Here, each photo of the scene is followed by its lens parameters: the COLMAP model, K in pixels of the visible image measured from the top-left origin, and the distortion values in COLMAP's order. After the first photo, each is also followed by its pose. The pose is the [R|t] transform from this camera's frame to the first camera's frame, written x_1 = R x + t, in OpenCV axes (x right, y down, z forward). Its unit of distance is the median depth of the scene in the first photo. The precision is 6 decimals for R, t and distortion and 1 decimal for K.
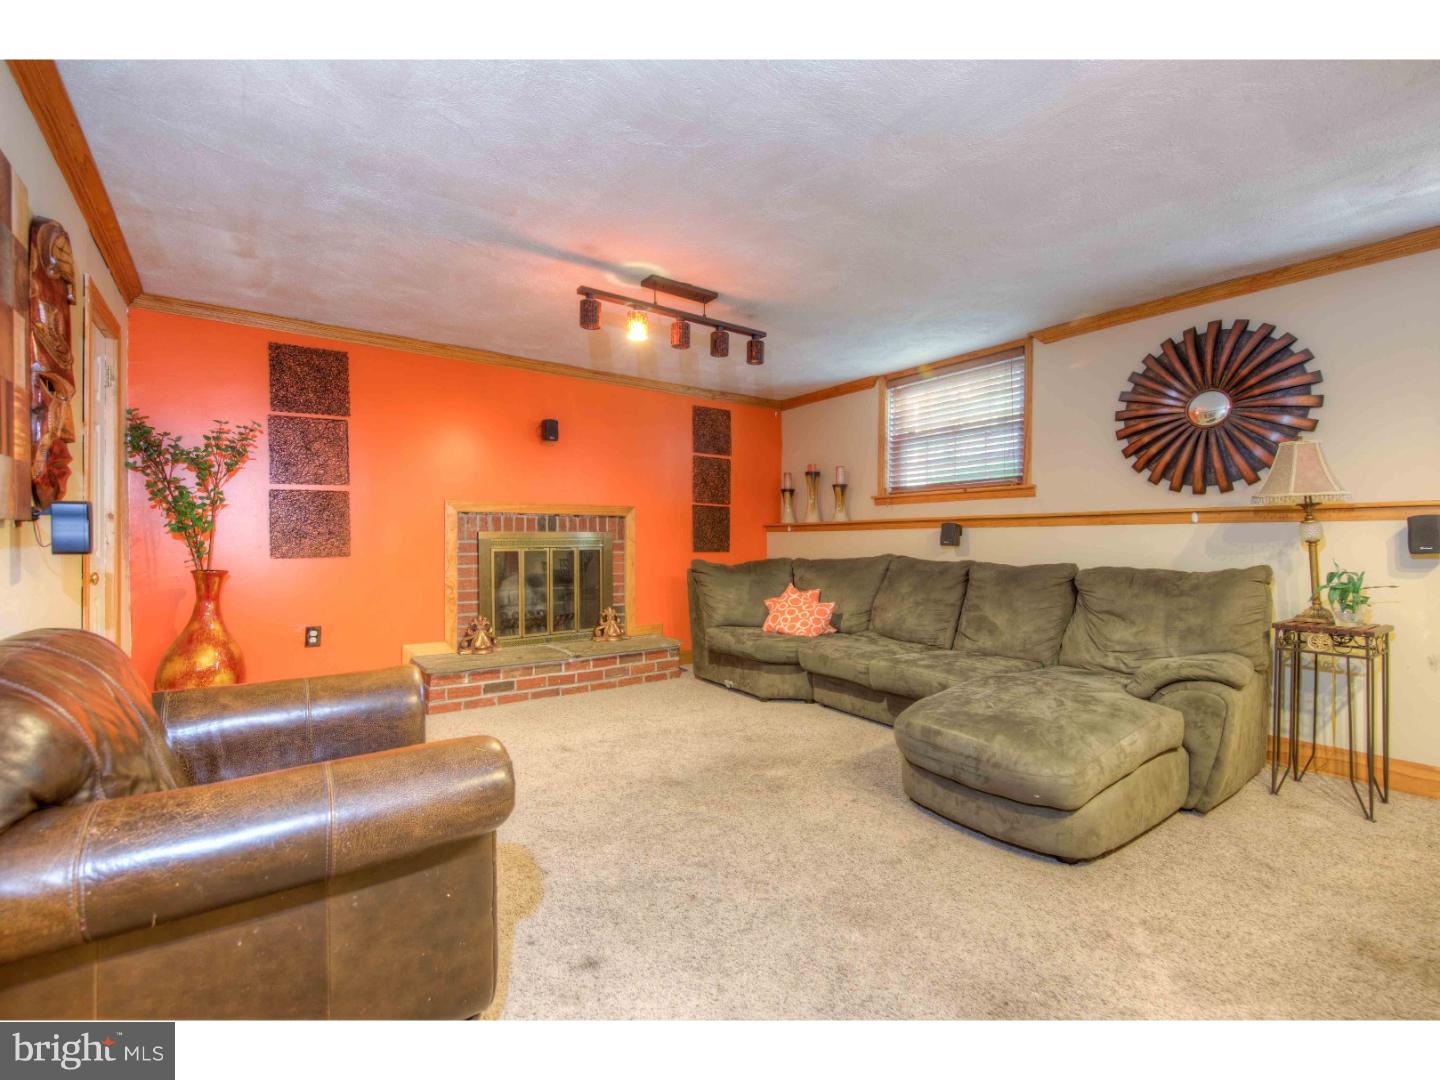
lens RADIAL K [[649.6, 0, 724.4], [0, 649.6, 540.1], [0, 0, 1]] dist [0.001779, -0.000202]
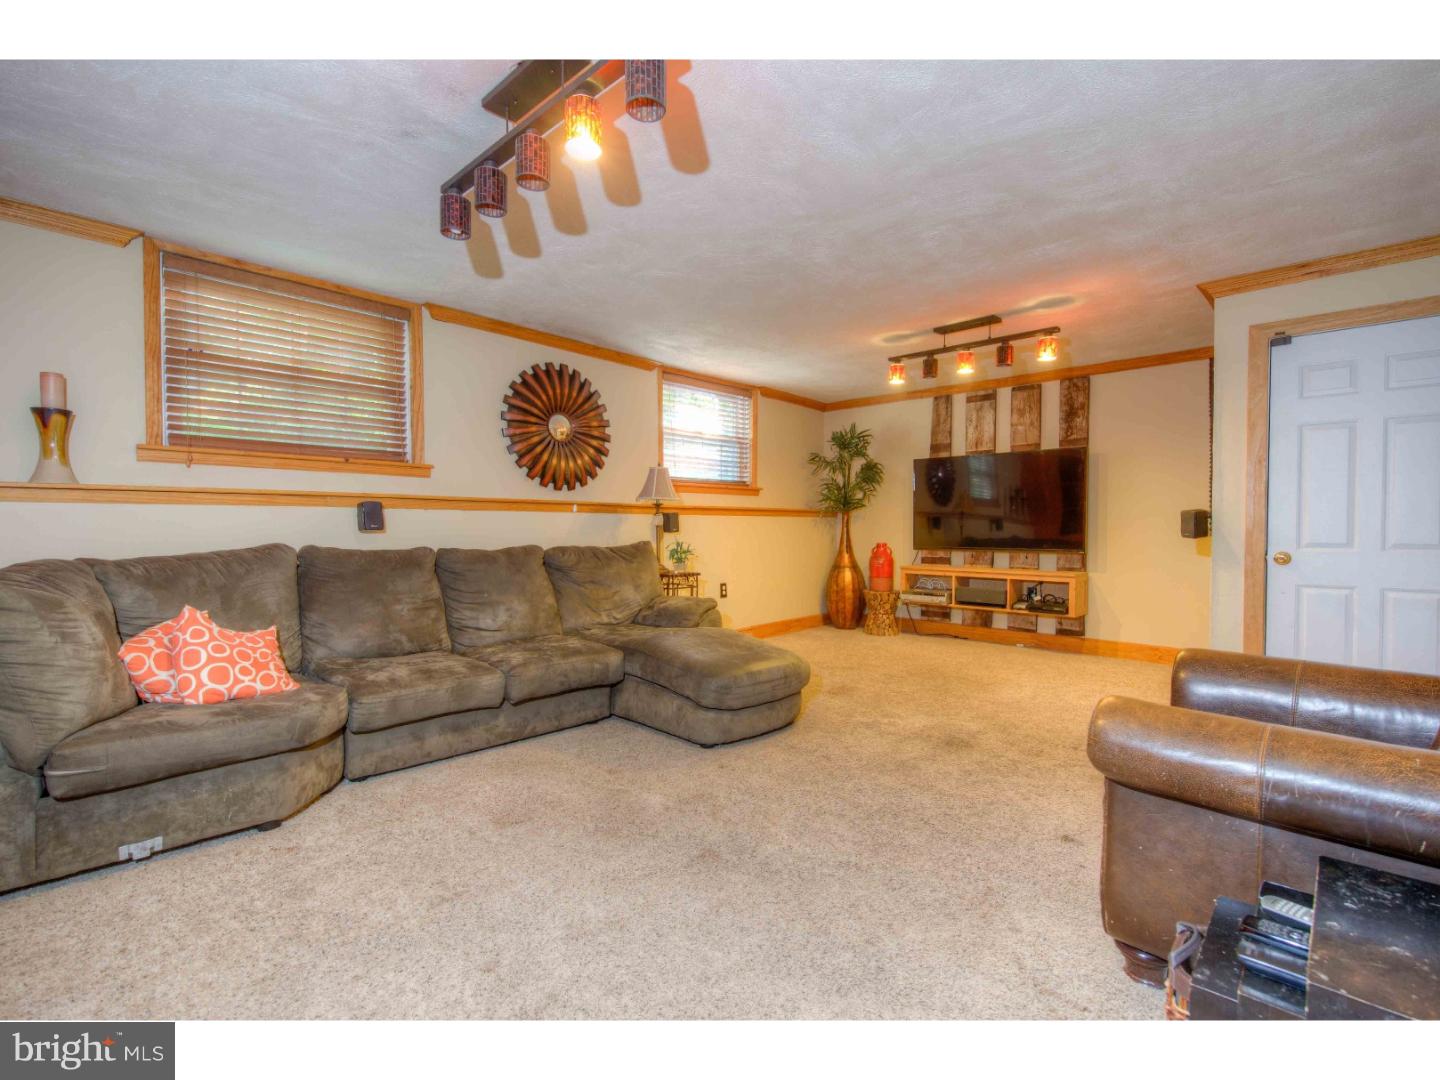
lens RADIAL K [[649.6, 0, 724.4], [0, 649.6, 540.1], [0, 0, 1]] dist [0.001779, -0.000202]
pose [[-0.192843, -0.025609, 0.980895, -0.615651], [-0.009029, 0.999663, 0.024324, -0.002919], [-0.981188, -0.004166, -0.193009, 0.866698]]
